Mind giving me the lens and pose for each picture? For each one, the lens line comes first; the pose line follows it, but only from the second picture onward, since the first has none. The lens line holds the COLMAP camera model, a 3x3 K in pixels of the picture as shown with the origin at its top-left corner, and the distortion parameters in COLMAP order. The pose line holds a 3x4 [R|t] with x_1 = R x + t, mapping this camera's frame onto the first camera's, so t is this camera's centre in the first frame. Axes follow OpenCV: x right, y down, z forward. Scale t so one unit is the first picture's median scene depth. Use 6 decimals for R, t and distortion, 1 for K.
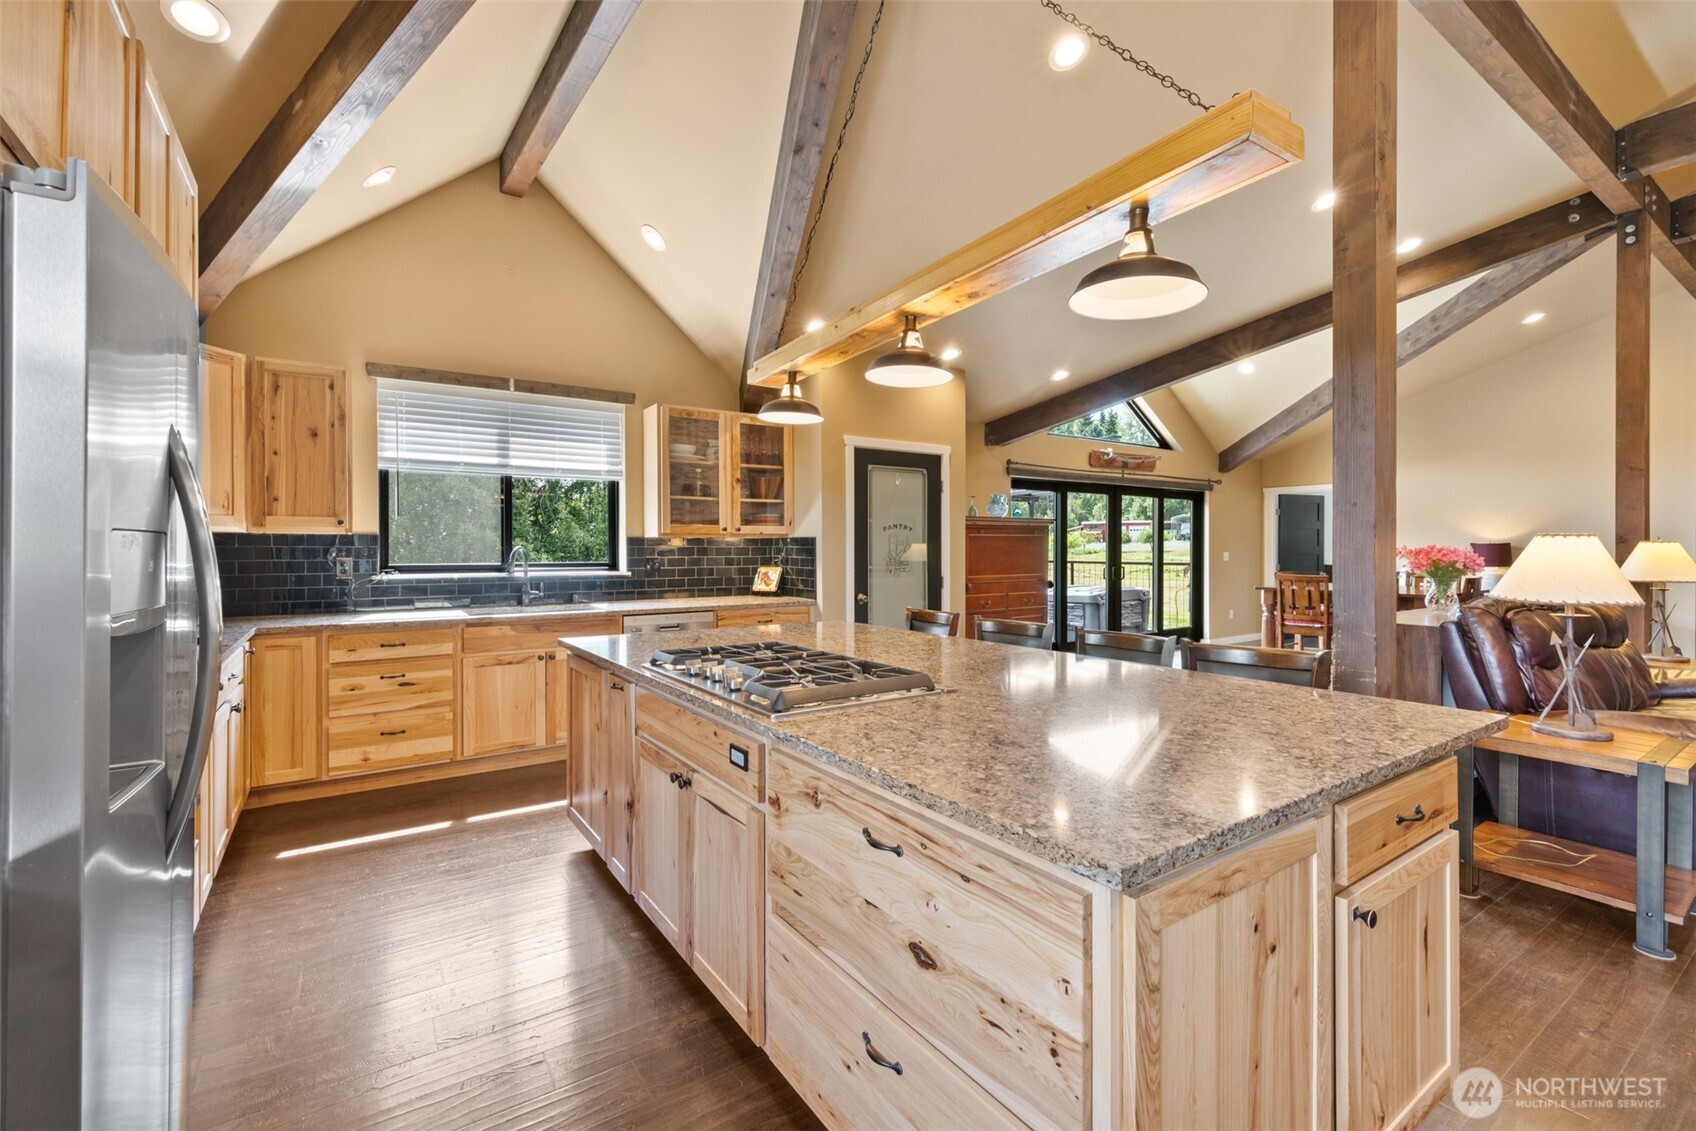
lens RADIAL K [[728.8, 0, 847.0], [0, 728.8, 550.6], [0, 0, 1]] dist [0.001533, -0.000163]
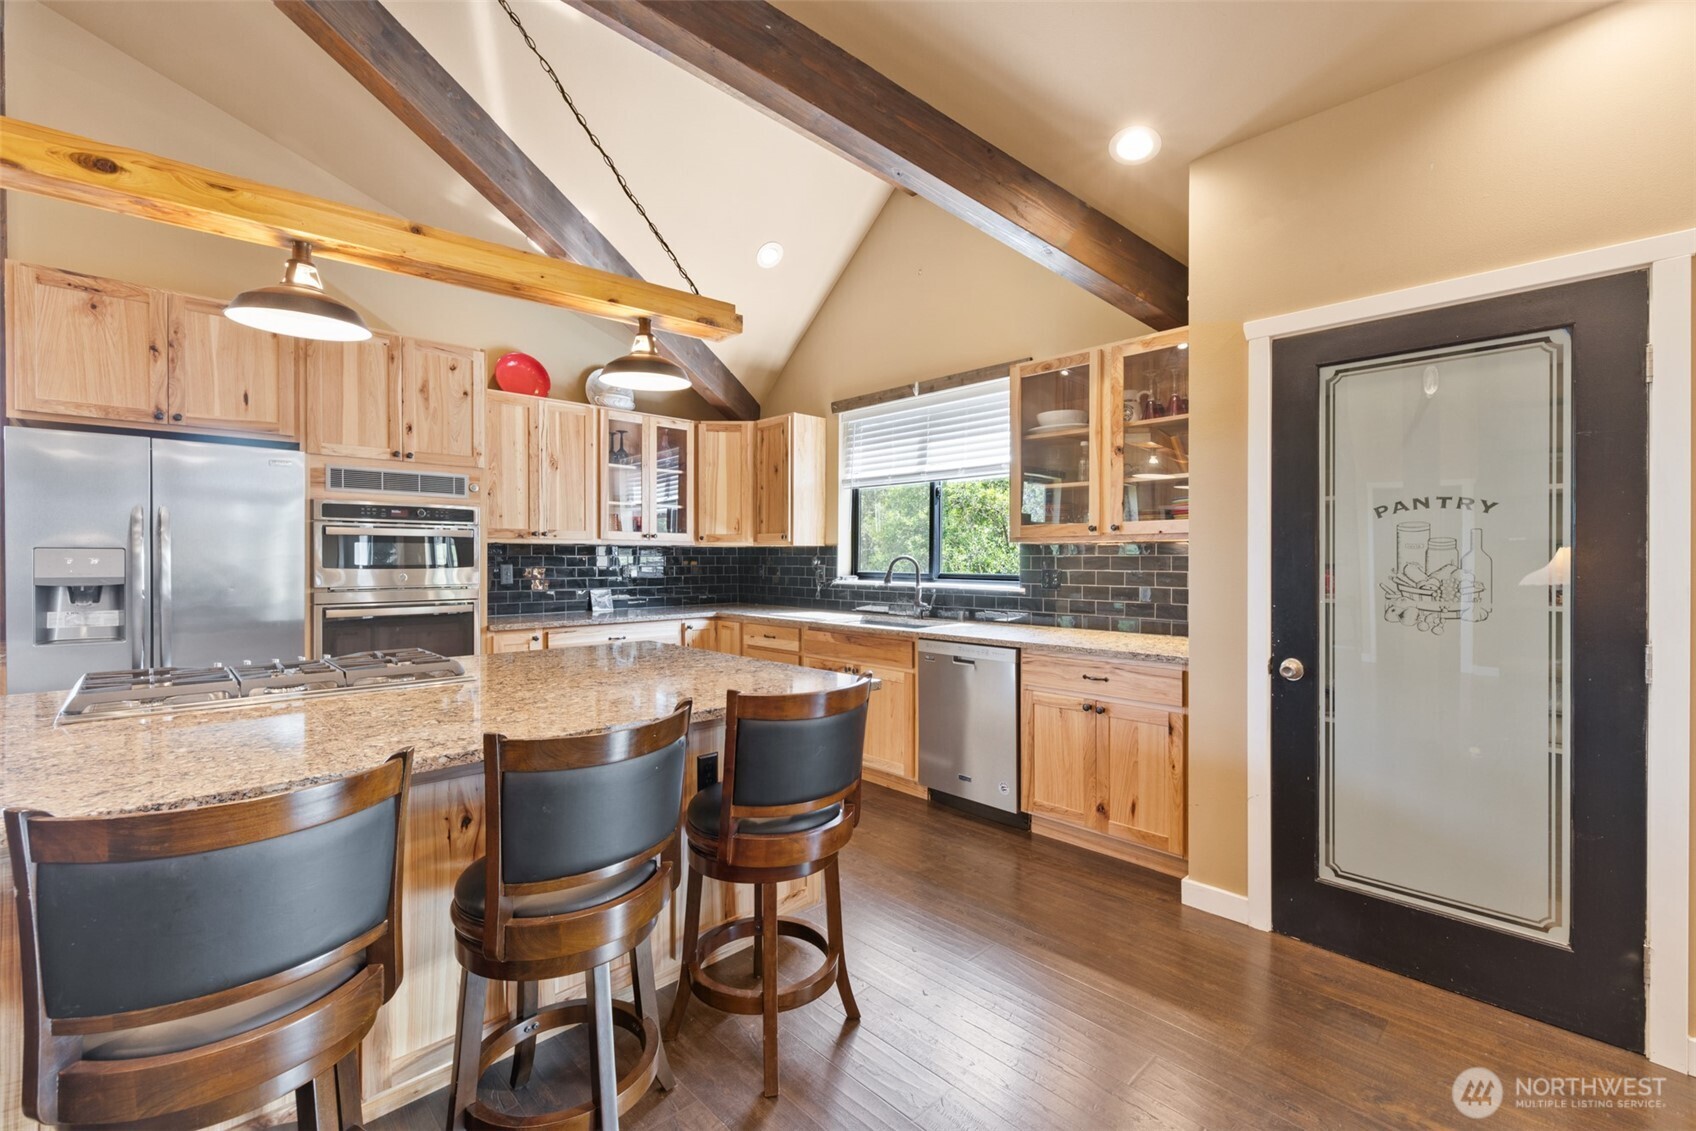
lens RADIAL K [[728.8, 0, 841.0], [0, 728.8, 564.1], [0, 0, 1]] dist [0.001533, -0.000163]
pose [[0.166804, 0.008497, -0.985953, 0.457842], [-0.005300, 0.999956, 0.007721, -0.001538], [0.985976, 0.003938, 0.166842, 0.700506]]
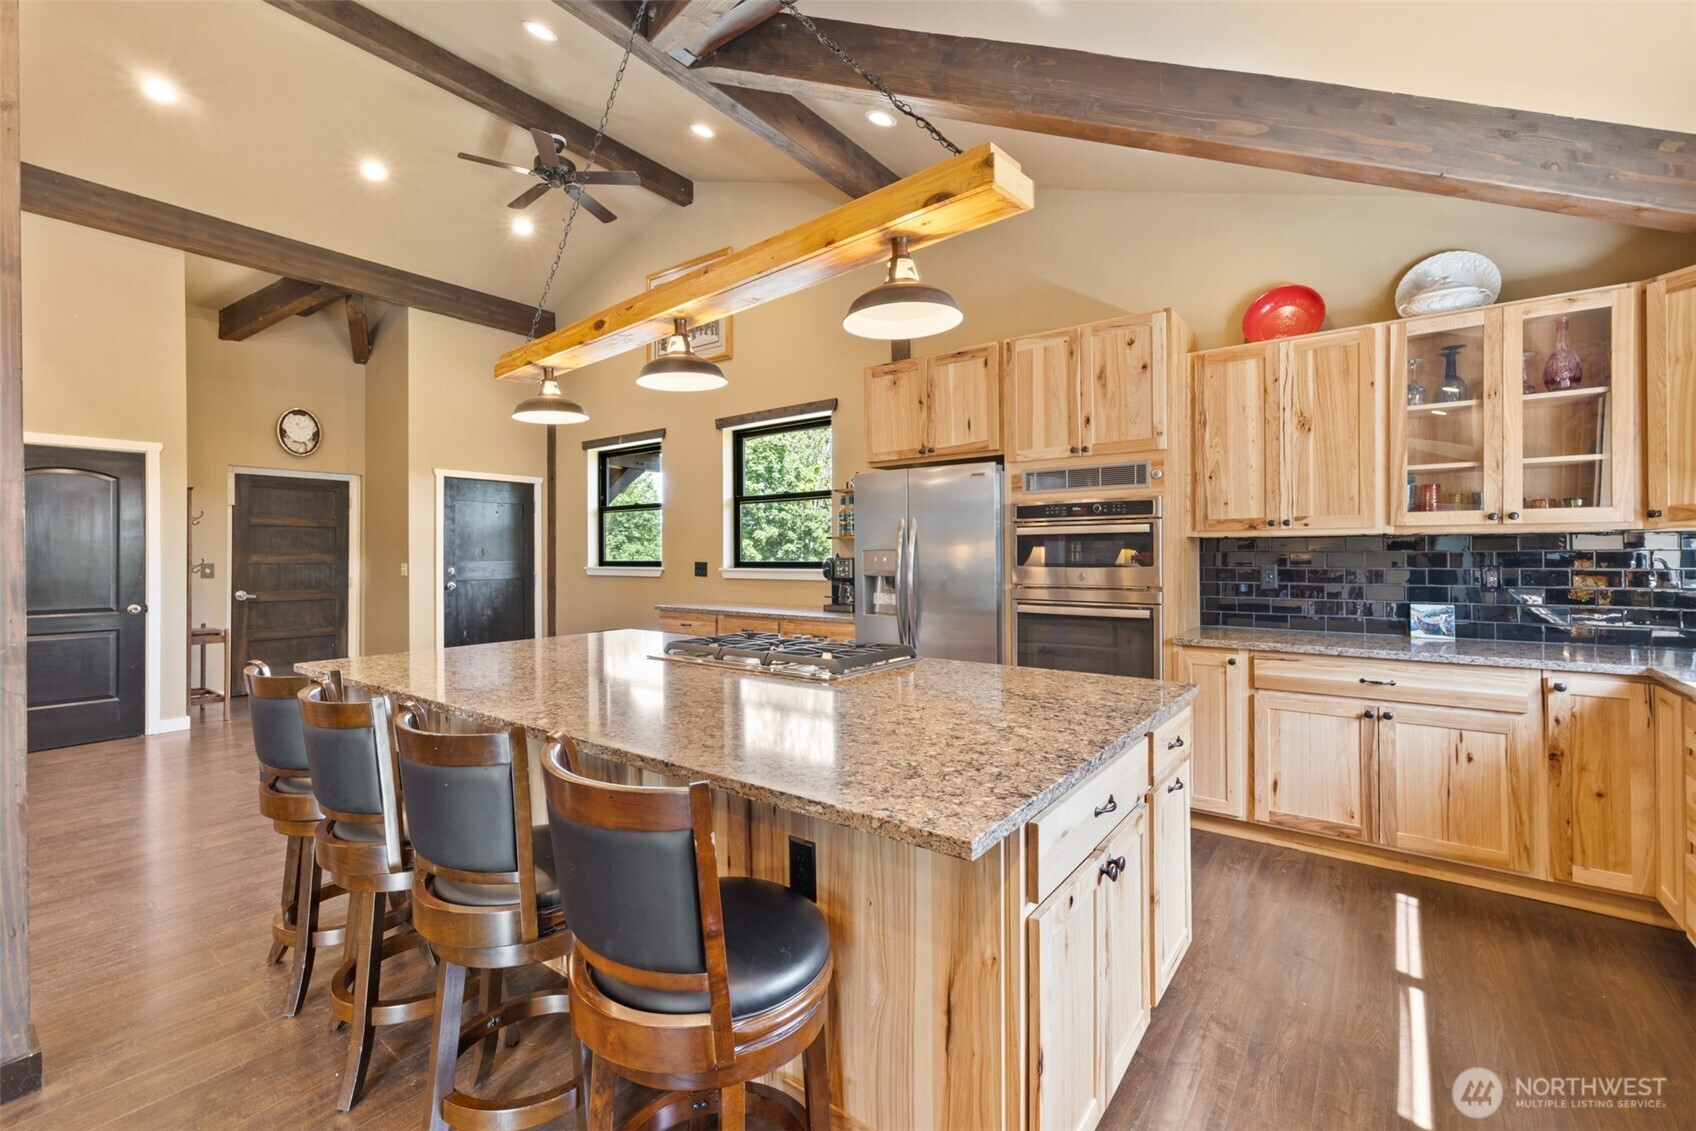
lens RADIAL K [[728.8, 0, 839.6], [0, 728.8, 554.7], [0, 0, 1]] dist [0.001533, -0.000163]
pose [[-0.951874, 0.006044, -0.306431, 0.089187], [0.004569, 0.999974, 0.005531, -0.006509], [0.306457, 0.003864, -0.951877, 1.000447]]
